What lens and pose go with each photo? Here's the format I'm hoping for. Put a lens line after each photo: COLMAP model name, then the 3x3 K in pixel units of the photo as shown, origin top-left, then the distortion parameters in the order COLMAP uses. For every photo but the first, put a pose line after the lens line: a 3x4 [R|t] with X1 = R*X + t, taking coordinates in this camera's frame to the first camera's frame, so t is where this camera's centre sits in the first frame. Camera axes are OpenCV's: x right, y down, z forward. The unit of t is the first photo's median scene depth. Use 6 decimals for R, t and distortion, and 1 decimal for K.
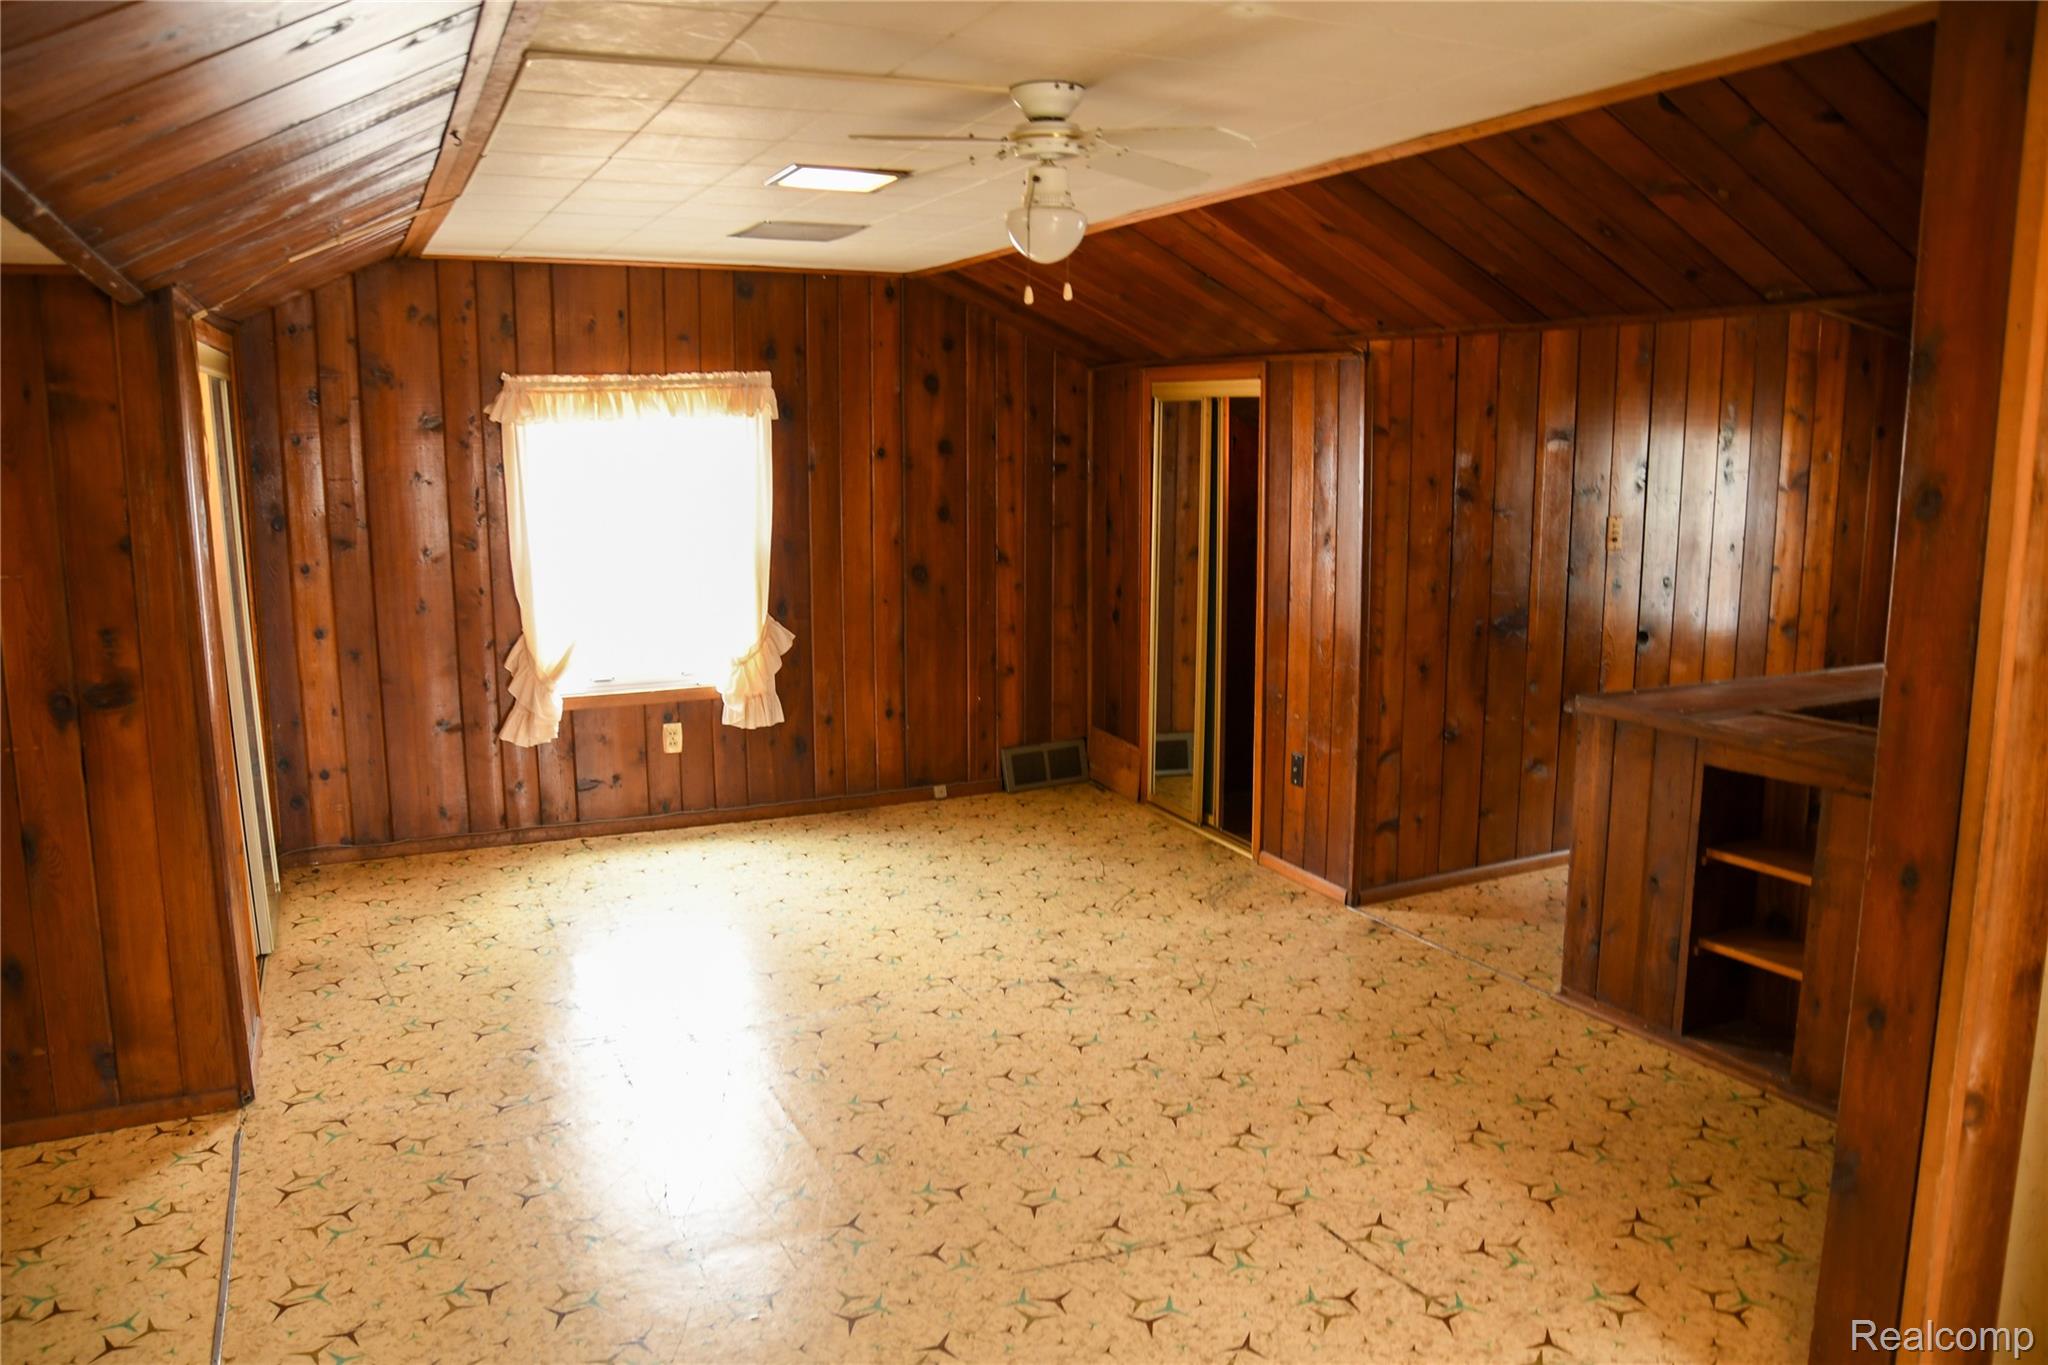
lens RADIAL K [[1501.8, 0, 1018.1], [0, 1501.8, 679.1], [0, 0, 1]] dist [-0.132103, 0.085157]
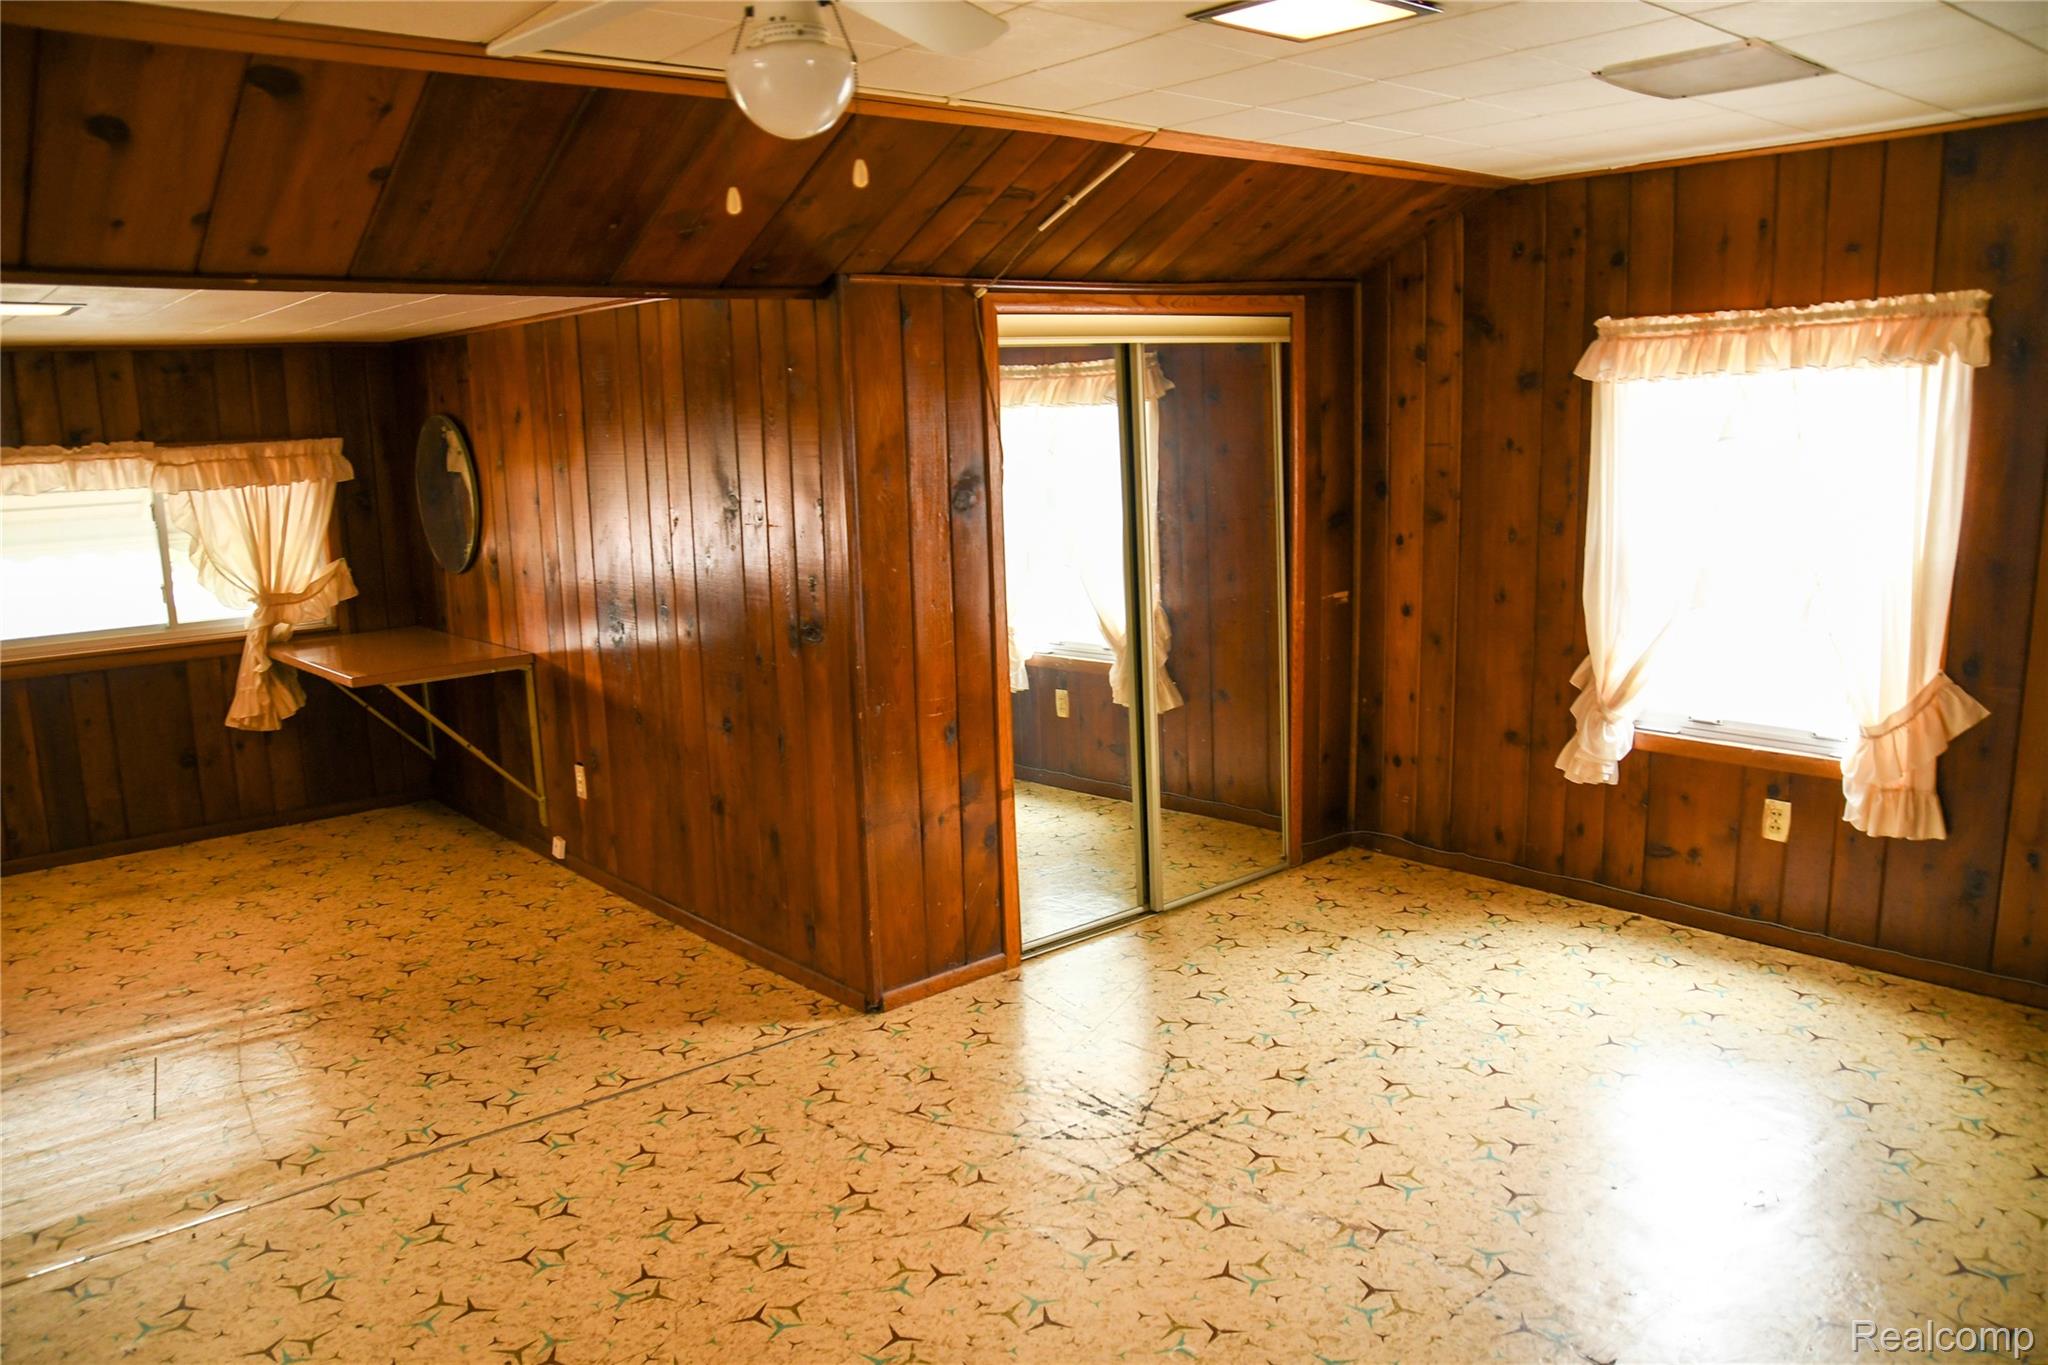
lens RADIAL K [[1501.8, 0, 1017.1], [0, 1501.8, 699.4], [0, 0, 1]] dist [-0.132103, 0.085157]
pose [[0.271655, 0.172318, -0.946842, 0.341156], [-0.125083, 0.981816, 0.142795, -0.076116], [0.954231, 0.079643, 0.288270, 0.475396]]
